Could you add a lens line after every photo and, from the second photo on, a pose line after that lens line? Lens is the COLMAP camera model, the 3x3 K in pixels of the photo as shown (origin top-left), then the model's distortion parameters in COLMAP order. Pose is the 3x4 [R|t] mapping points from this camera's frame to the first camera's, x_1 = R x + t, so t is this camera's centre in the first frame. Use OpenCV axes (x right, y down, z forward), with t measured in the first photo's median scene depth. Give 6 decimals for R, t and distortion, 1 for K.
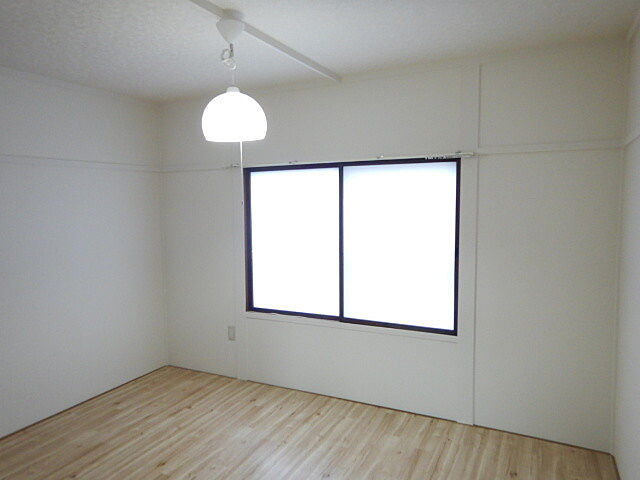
lens RADIAL K [[447.7, 0, 320.1], [0, 447.7, 239.7], [0, 0, 1]] dist [0.008917, 0.004945]
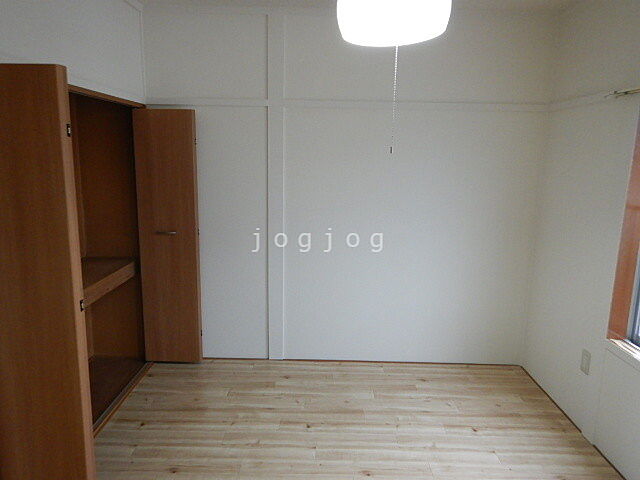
lens RADIAL K [[447.7, 0, 319.6], [0, 447.7, 238.2], [0, 0, 1]] dist [0.008917, 0.004945]
pose [[0.438879, 0.186184, -0.879045, 0.208137], [-0.103377, 0.982264, 0.156433, -0.032380], [0.892580, 0.022218, 0.450342, 0.460649]]
